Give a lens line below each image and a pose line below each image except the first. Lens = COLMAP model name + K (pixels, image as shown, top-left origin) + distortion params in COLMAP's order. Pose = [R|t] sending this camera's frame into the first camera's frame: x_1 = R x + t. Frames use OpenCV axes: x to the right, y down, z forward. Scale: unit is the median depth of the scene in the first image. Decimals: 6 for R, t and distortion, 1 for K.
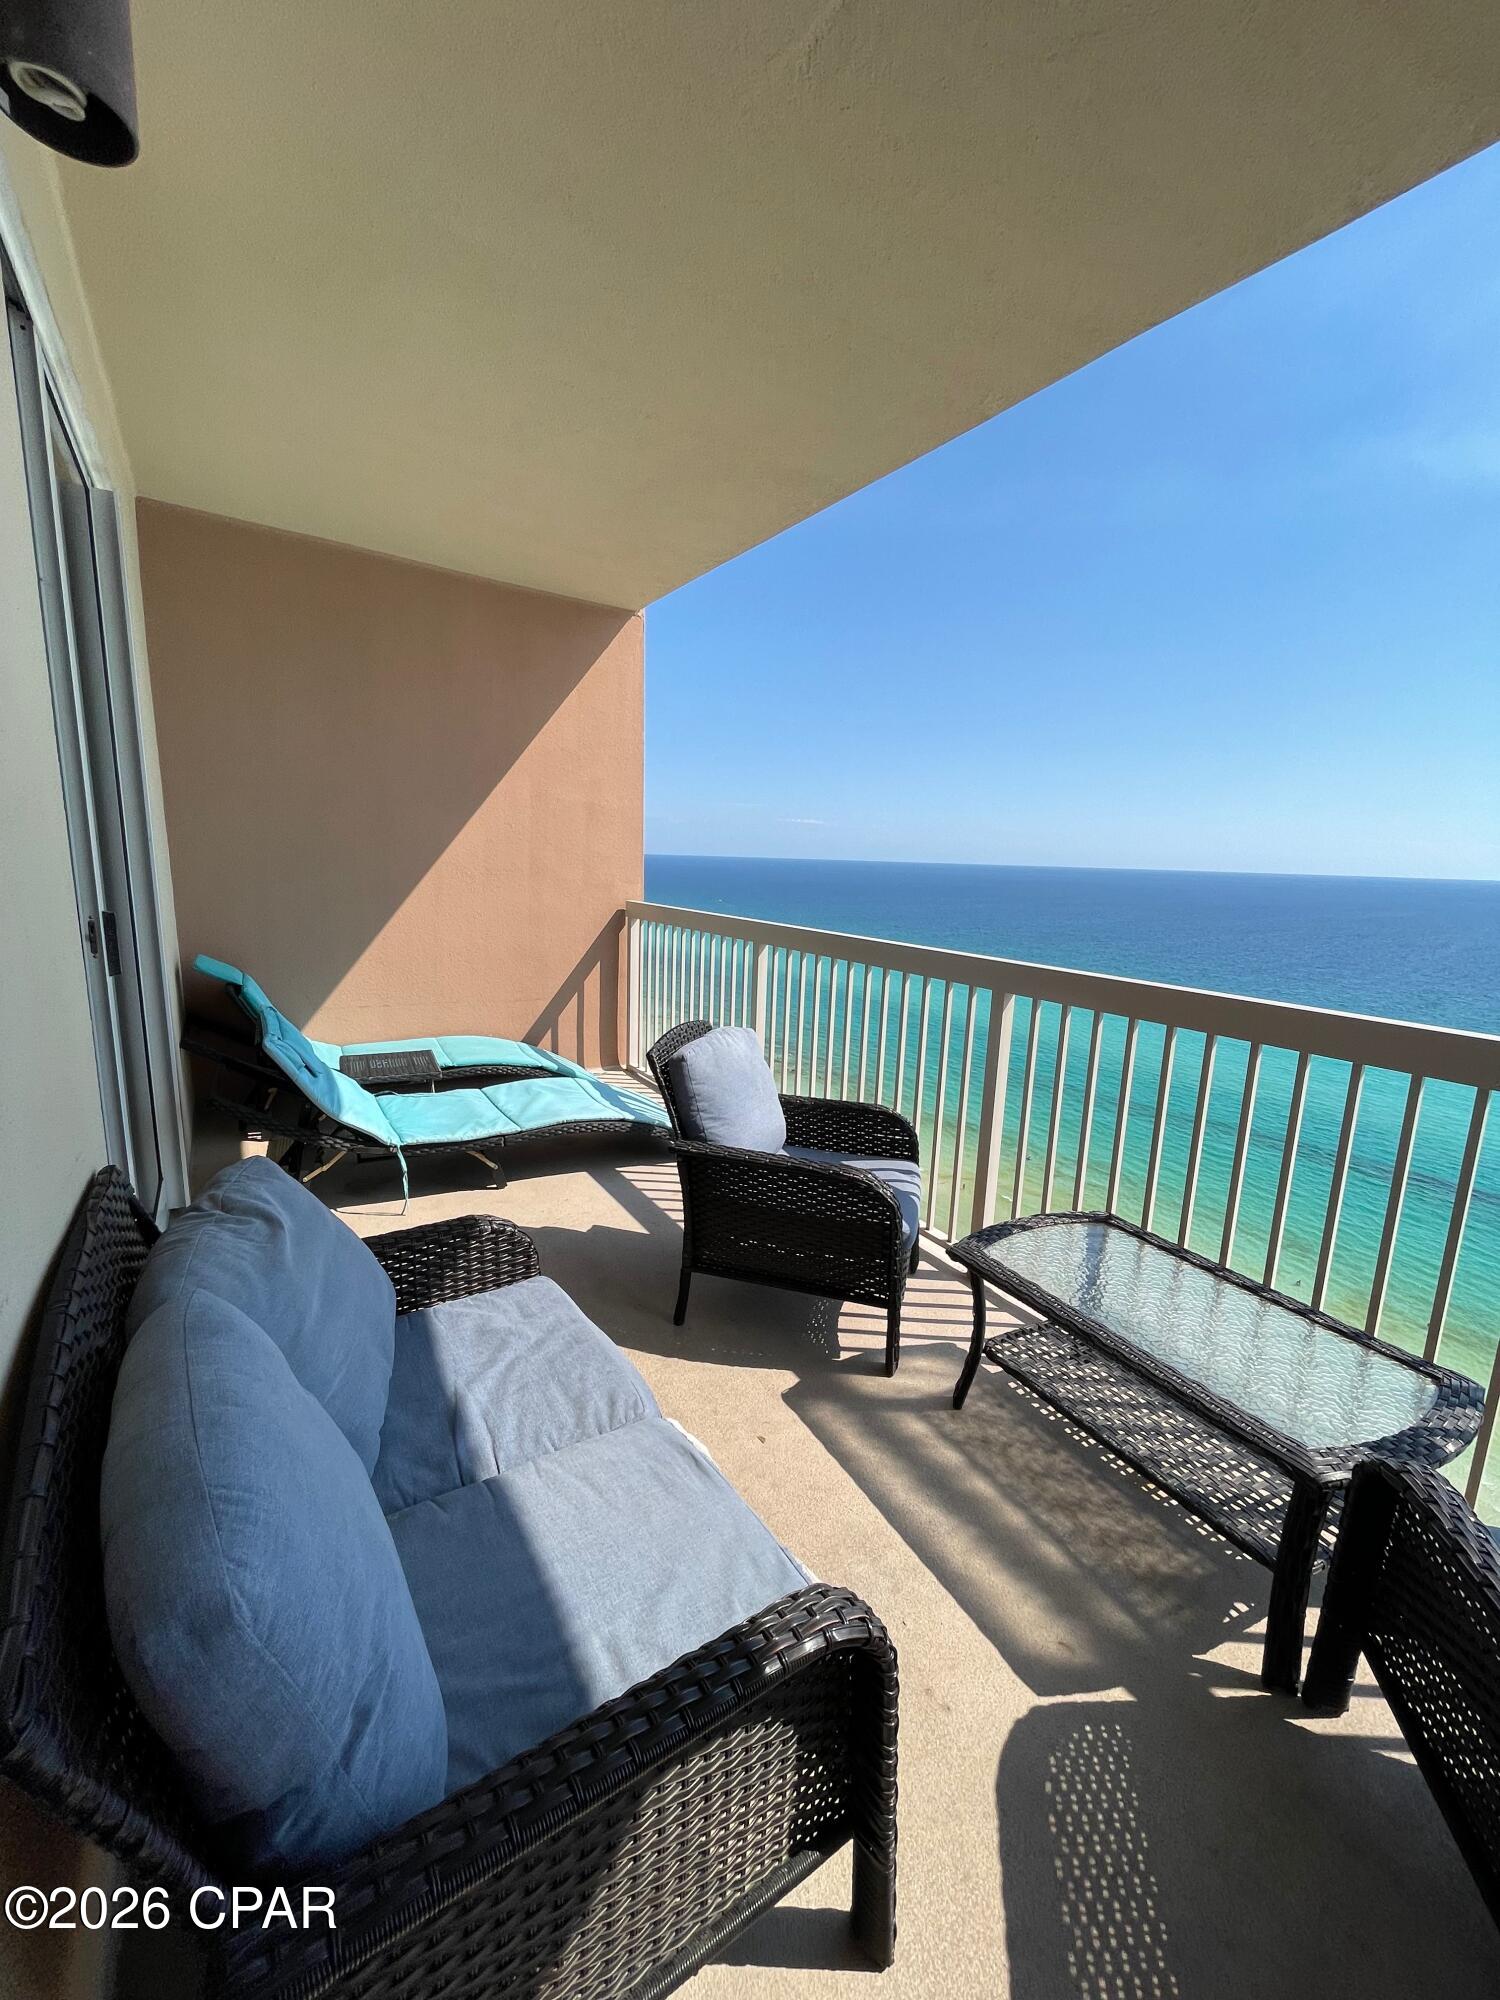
lens RADIAL K [[808.1, 0, 750.0], [0, 808.1, 1000.0], [0, 0, 1]] dist [-0.001887, 0.000034]
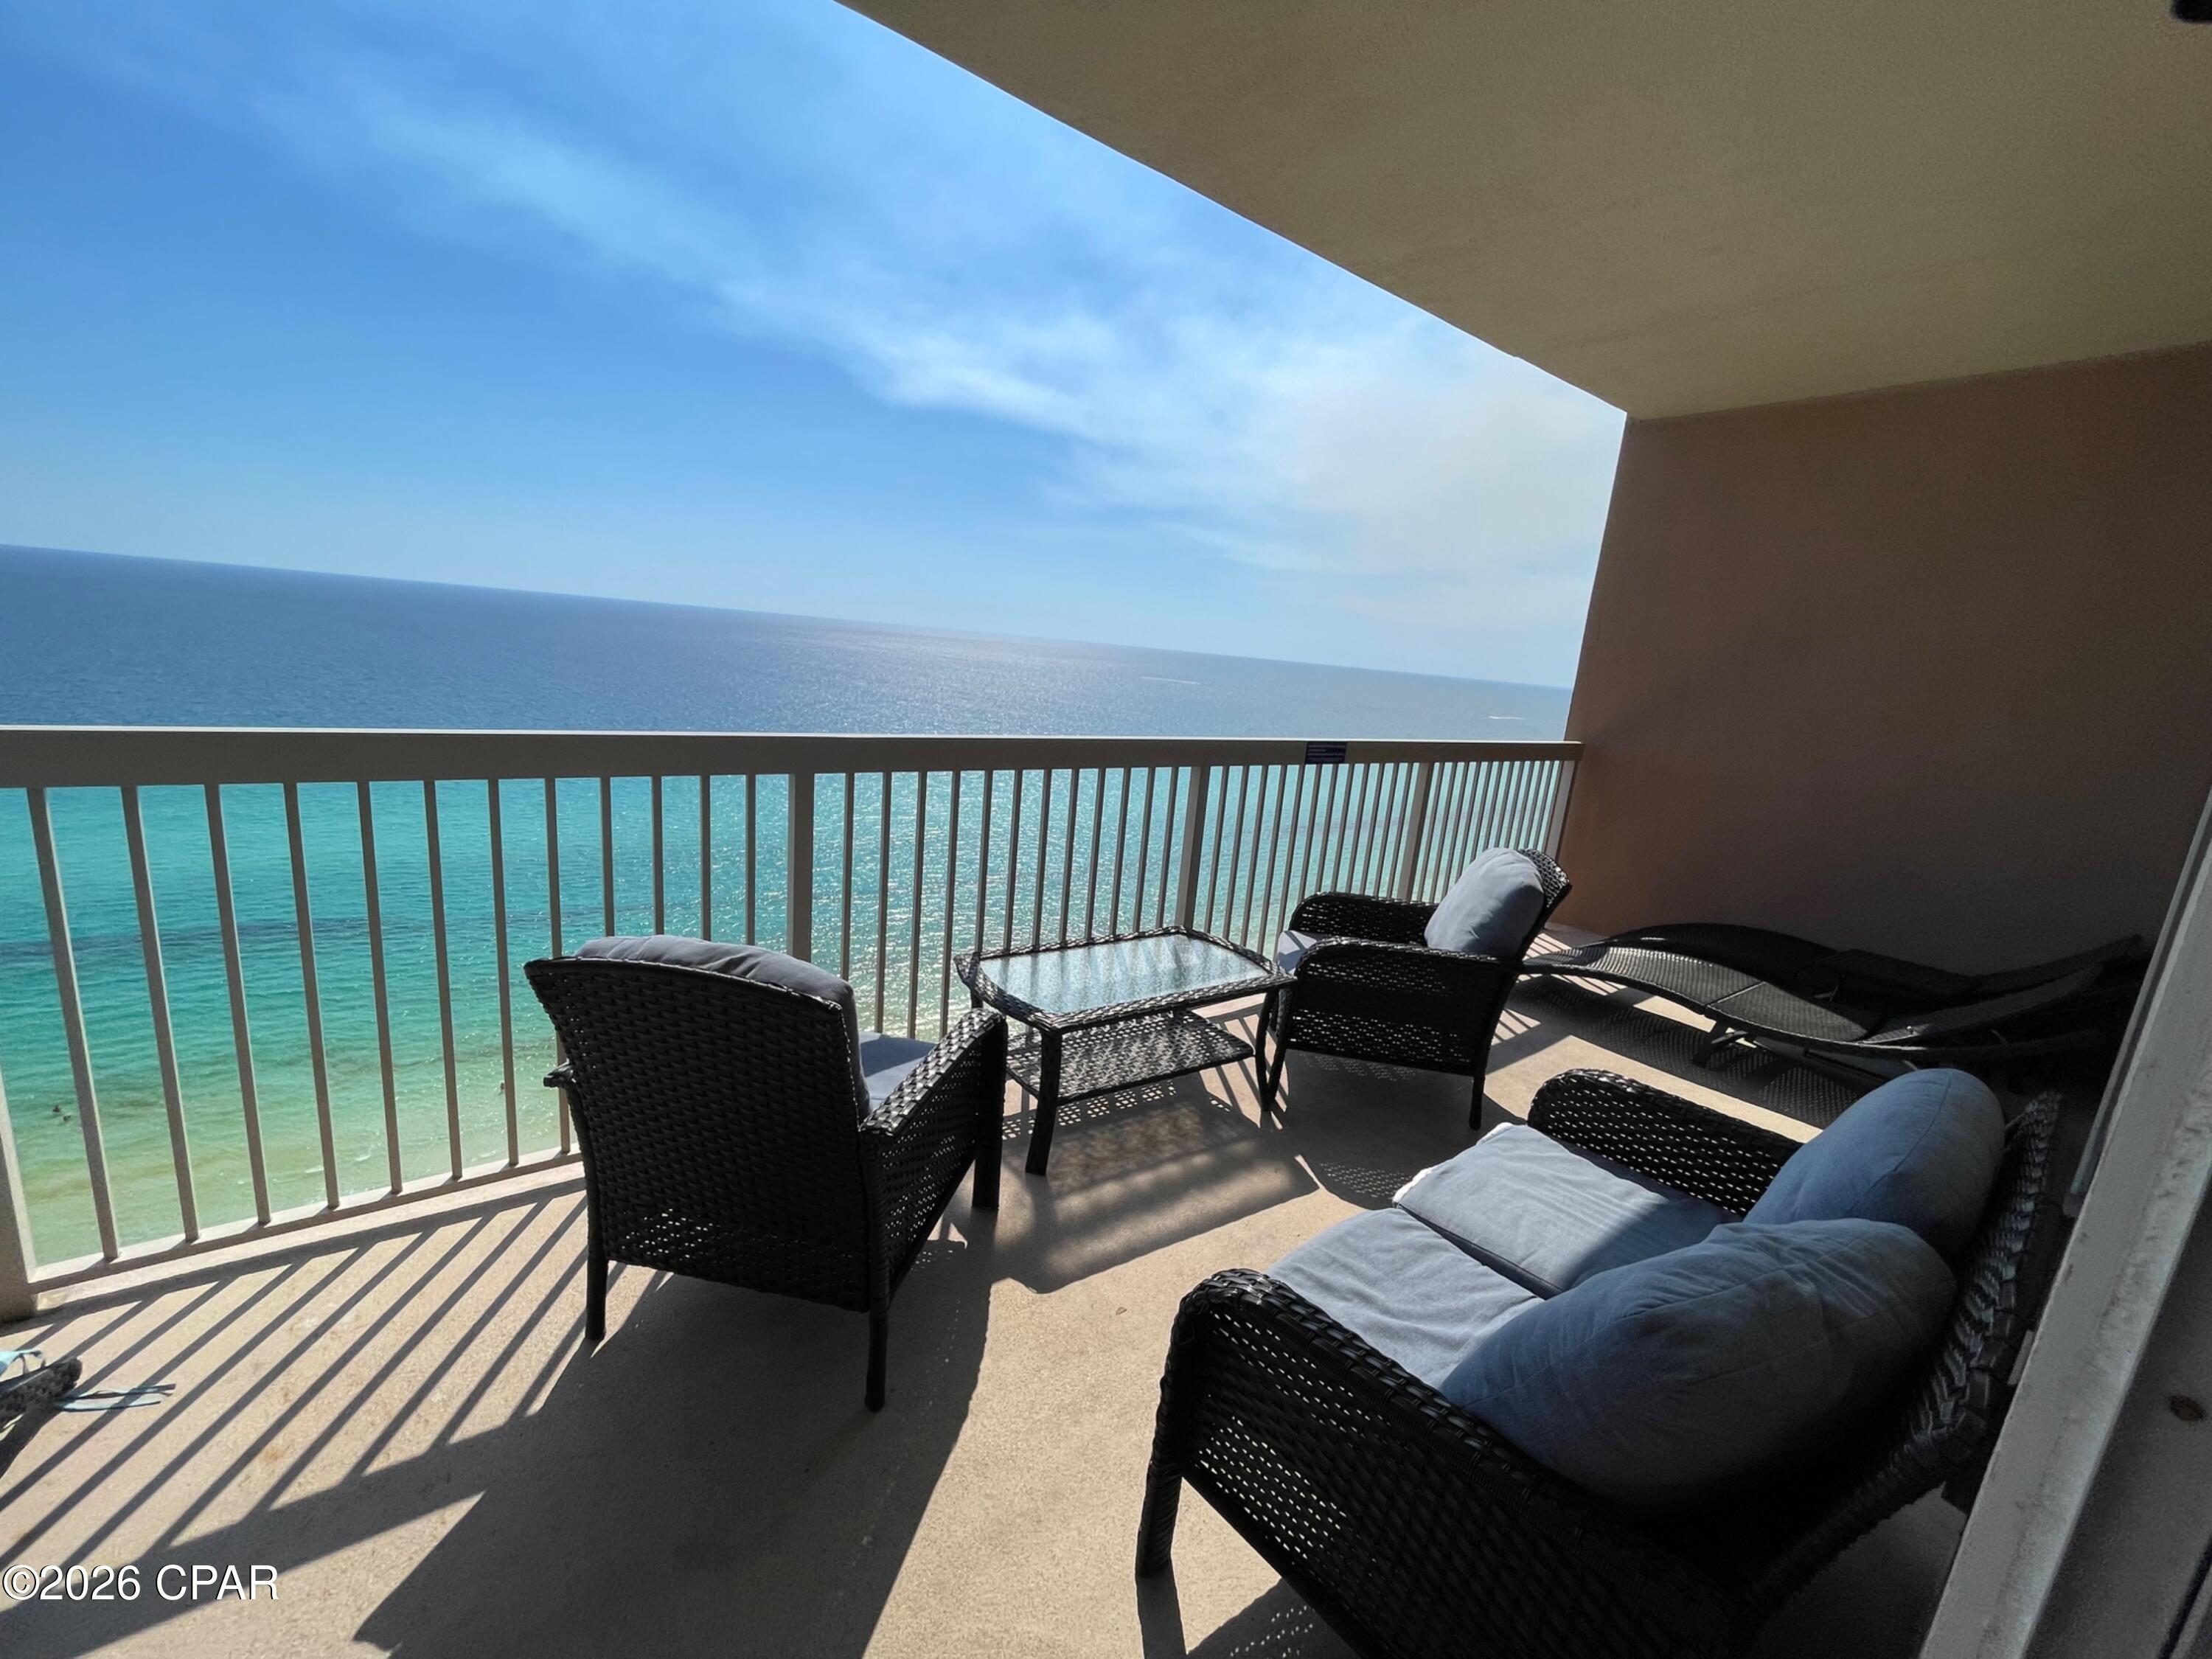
lens RADIAL K [[893.8, 0, 1106.0], [0, 893.8, 829.5], [0, 0, 1]] dist [-0.001887, 0.000034]
pose [[-0.074669, -0.263798, 0.961683, -0.765099], [0.087633, 0.958909, 0.269841, -0.222852], [-0.993350, 0.104424, -0.048483, 0.979377]]
